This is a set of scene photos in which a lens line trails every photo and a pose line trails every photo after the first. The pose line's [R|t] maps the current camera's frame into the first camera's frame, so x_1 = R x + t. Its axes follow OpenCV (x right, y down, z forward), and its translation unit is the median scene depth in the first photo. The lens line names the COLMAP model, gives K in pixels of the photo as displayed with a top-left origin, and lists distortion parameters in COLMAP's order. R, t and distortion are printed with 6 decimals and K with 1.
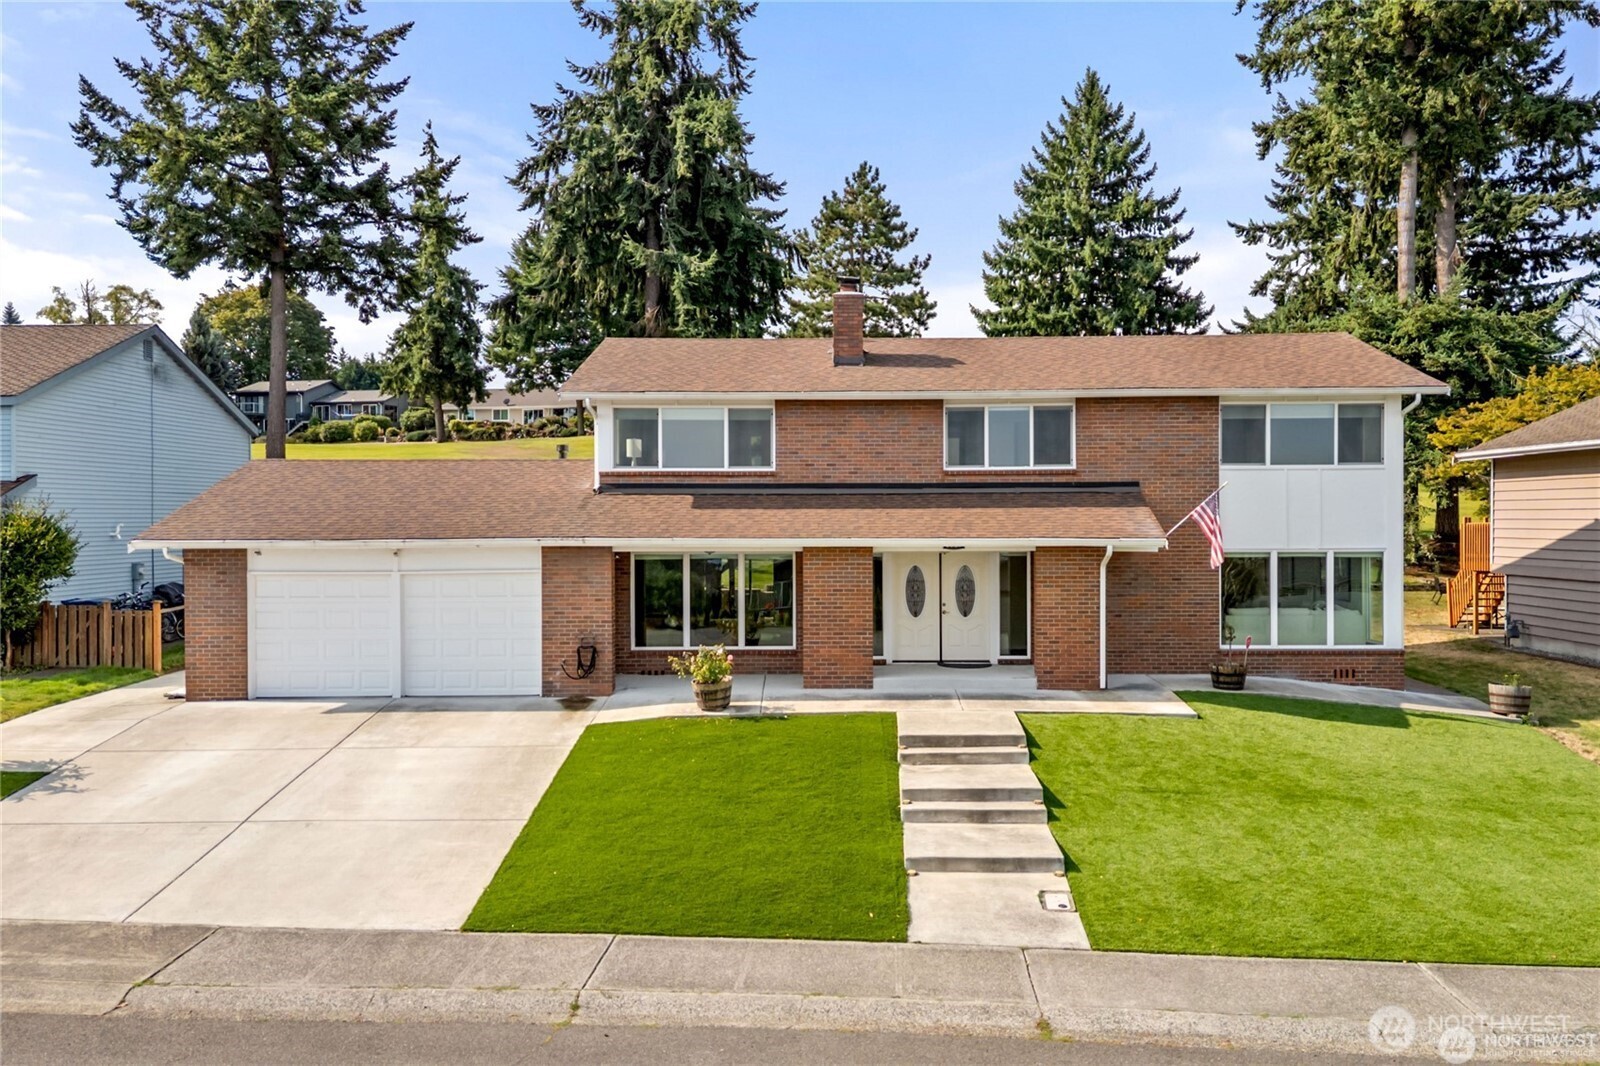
lens RADIAL K [[1312.5, 0, 806.1], [0, 1312.5, 537.7], [0, 0, 1]] dist [0.066032, -0.060535]
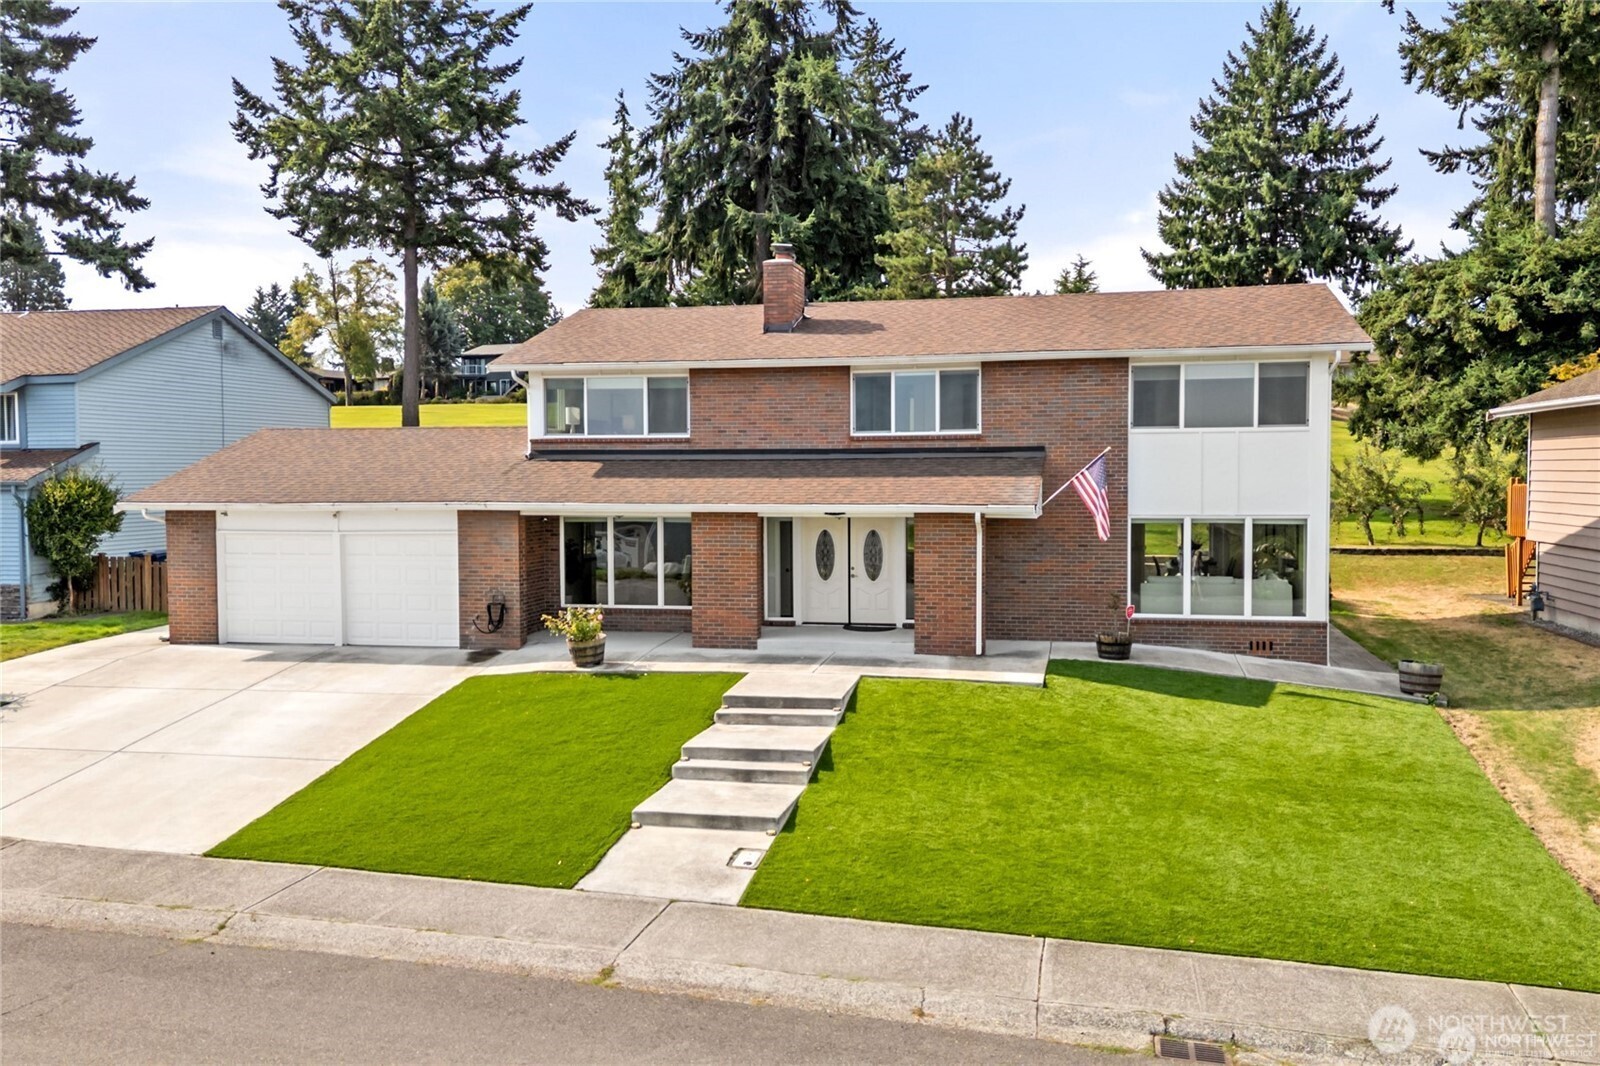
lens RADIAL K [[1312.5, 0, 804.3], [0, 1312.5, 536.9], [0, 0, 1]] dist [0.066032, -0.060535]
pose [[0.979261, 0.009007, -0.202400, 0.275400], [-0.001502, 0.999307, 0.037199, -0.011077], [0.202595, -0.036124, 0.978596, 0.000195]]
